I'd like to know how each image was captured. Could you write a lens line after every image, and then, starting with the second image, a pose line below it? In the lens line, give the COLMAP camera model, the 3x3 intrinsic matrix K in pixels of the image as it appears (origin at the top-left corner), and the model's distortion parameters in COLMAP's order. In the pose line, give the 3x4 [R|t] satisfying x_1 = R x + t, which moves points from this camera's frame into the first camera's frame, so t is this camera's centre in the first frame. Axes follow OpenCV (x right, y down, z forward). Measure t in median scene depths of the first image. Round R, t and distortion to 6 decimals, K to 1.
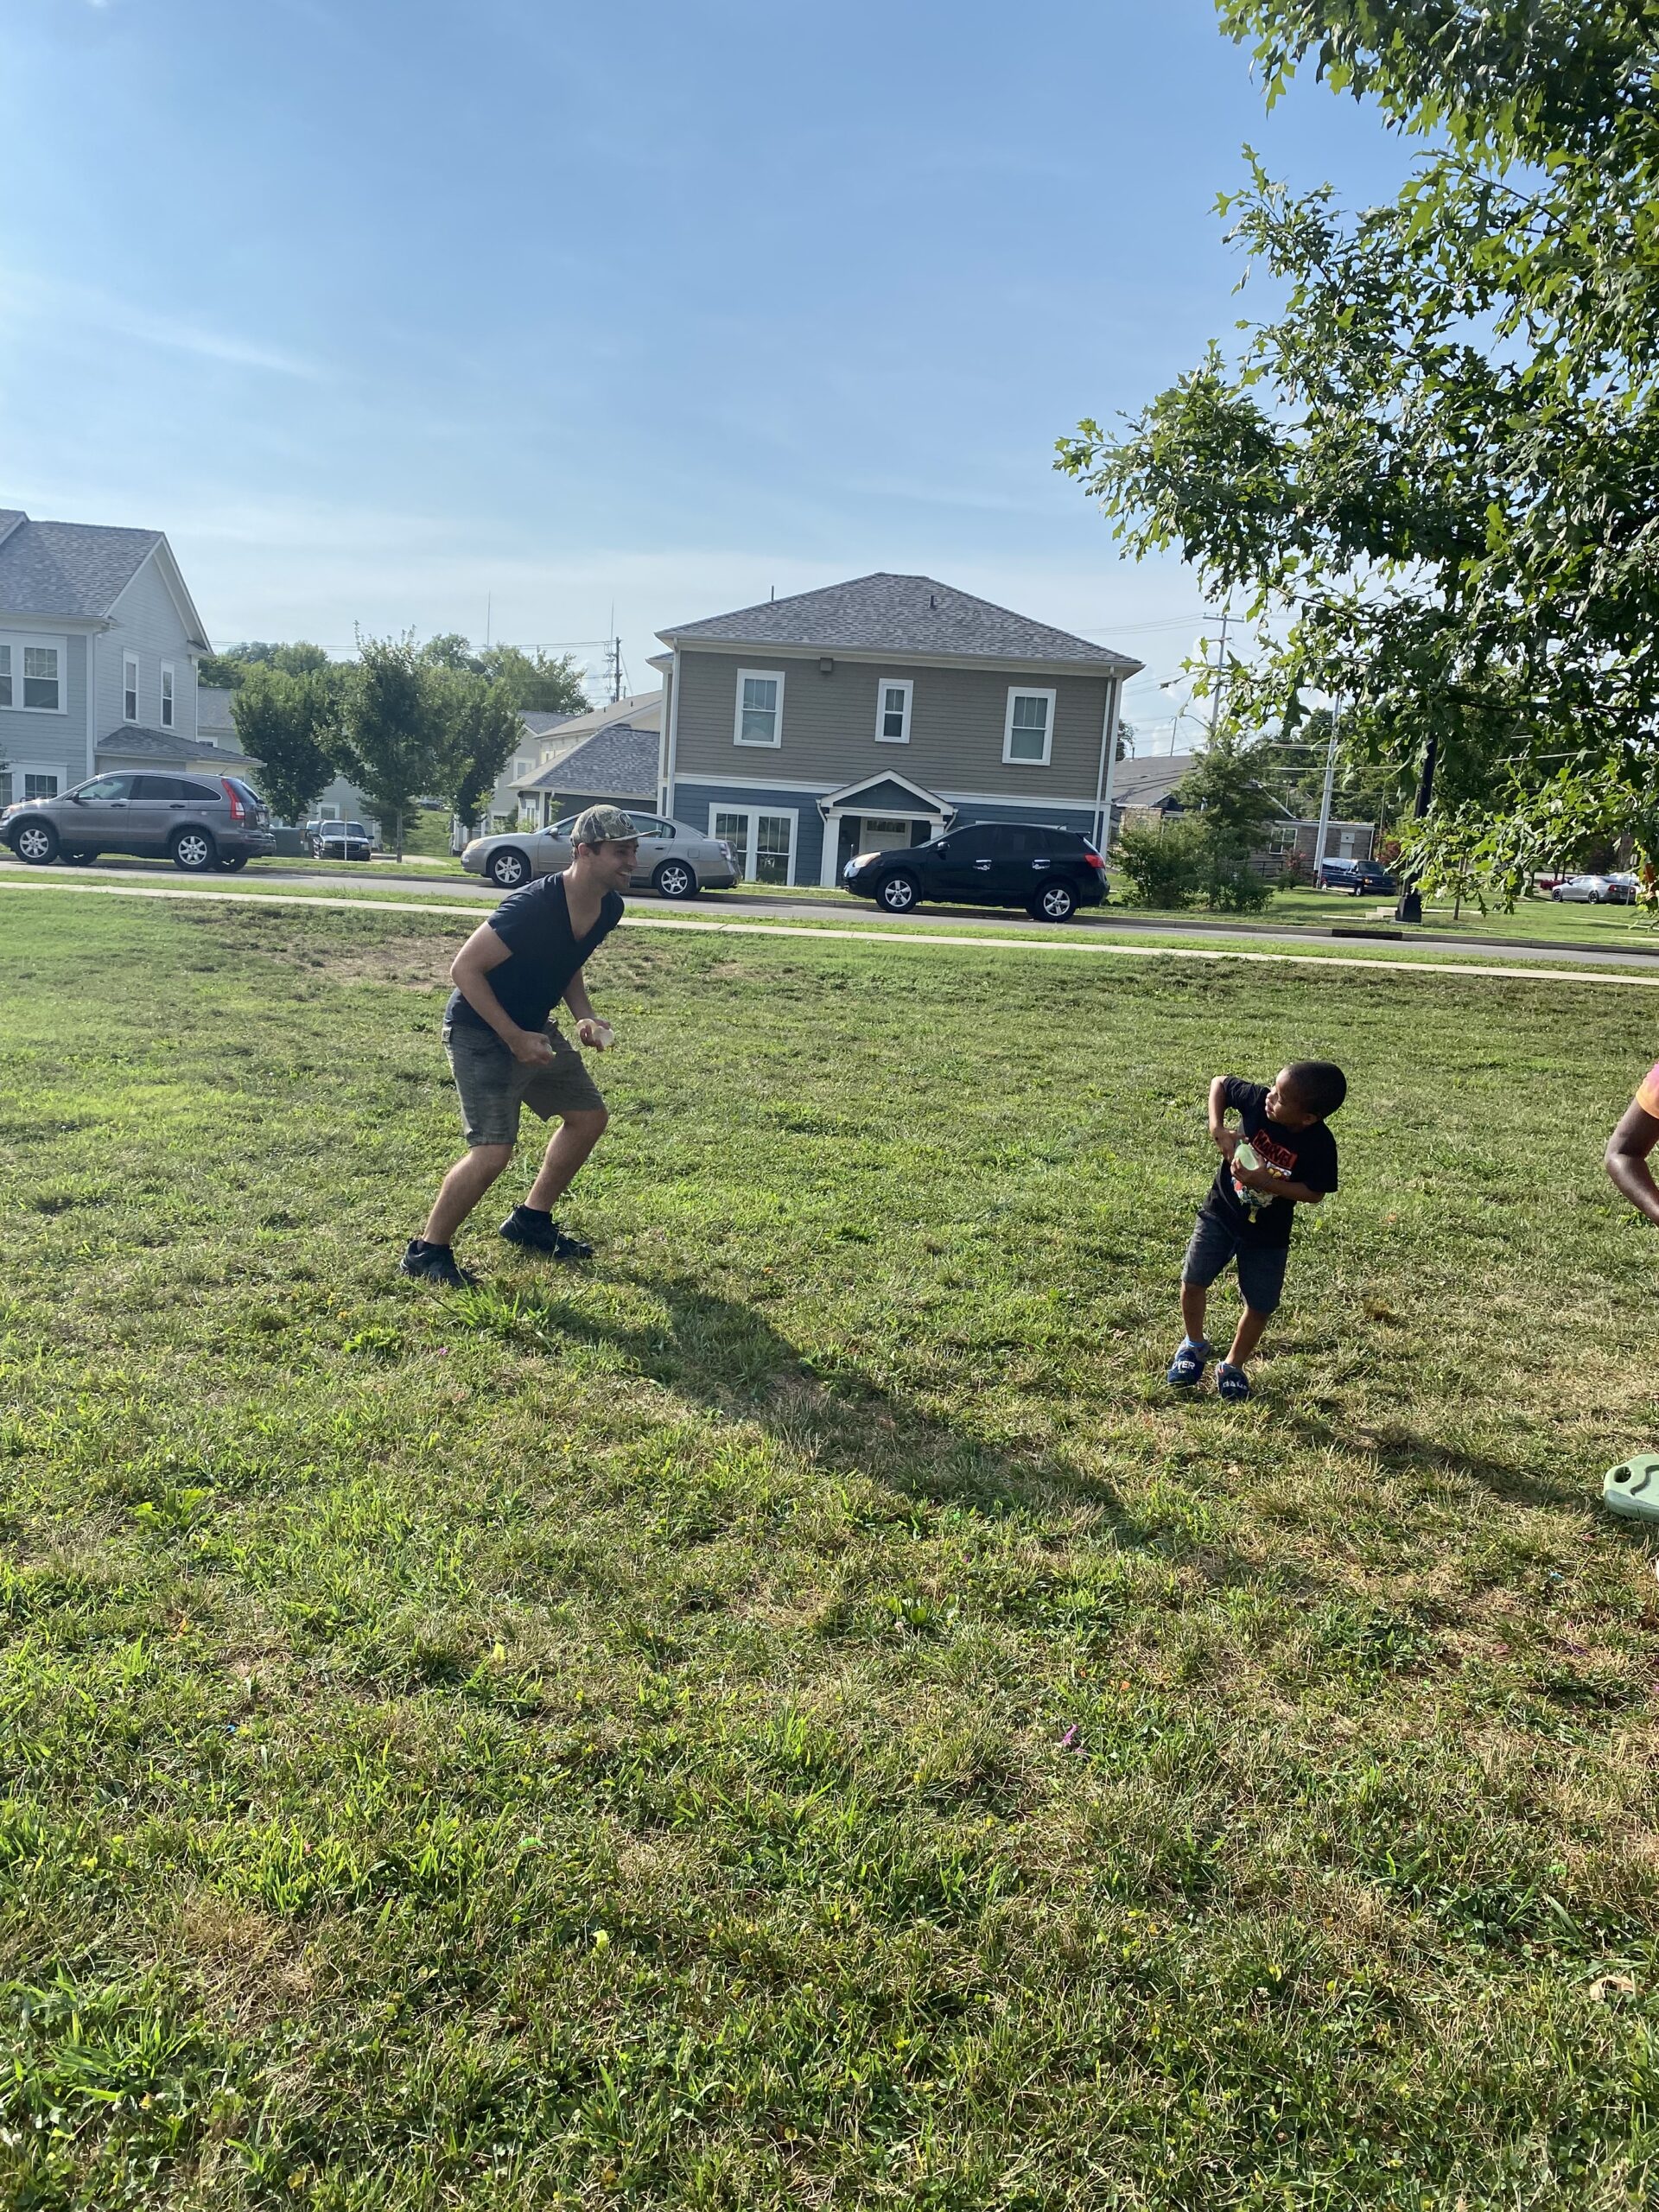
lens RADIAL K [[1704.1, 0, 826.0], [0, 1704.1, 1104.7], [0, 0, 1]] dist [0.031888, -0.024350]
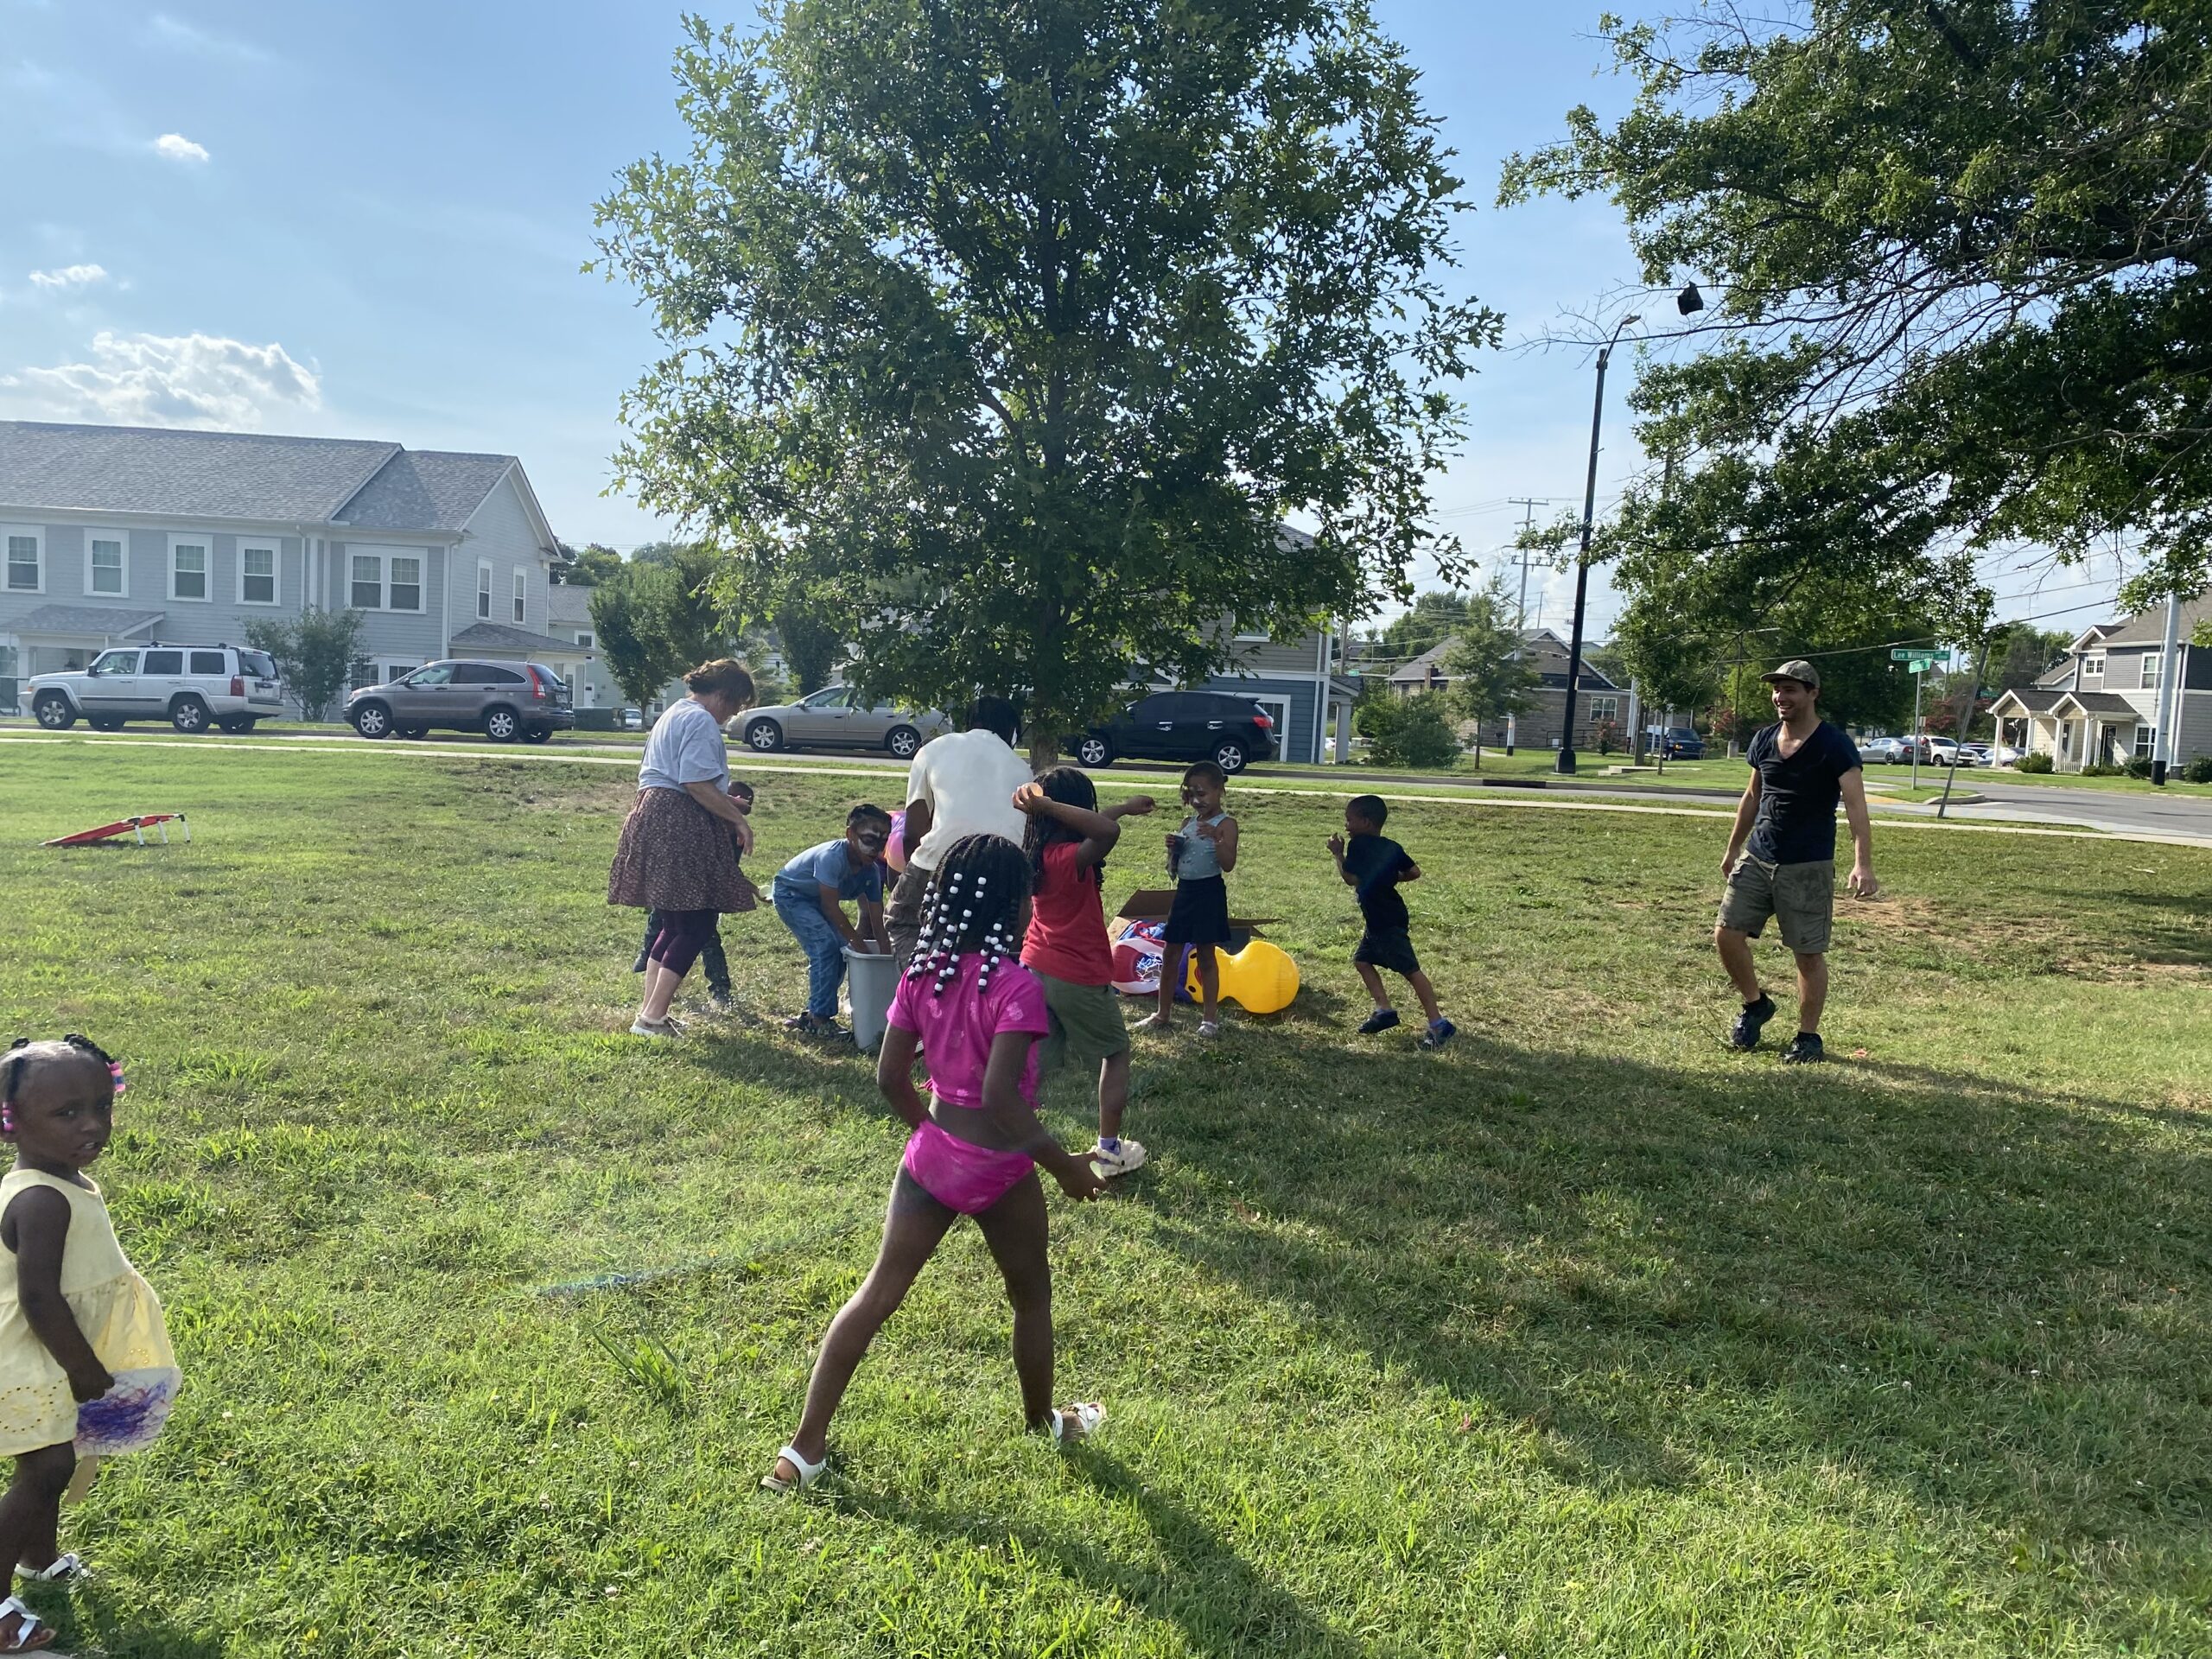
lens RADIAL K [[1704.1, 0, 1116.1], [0, 1704.1, 834.1], [0, 0, 1]] dist [0.031888, -0.024350]
pose [[0.997977, -0.011224, -0.062580, 0.122486], [0.005738, 0.996178, -0.087163, 0.031406], [0.063319, 0.086628, 0.994226, -0.140946]]
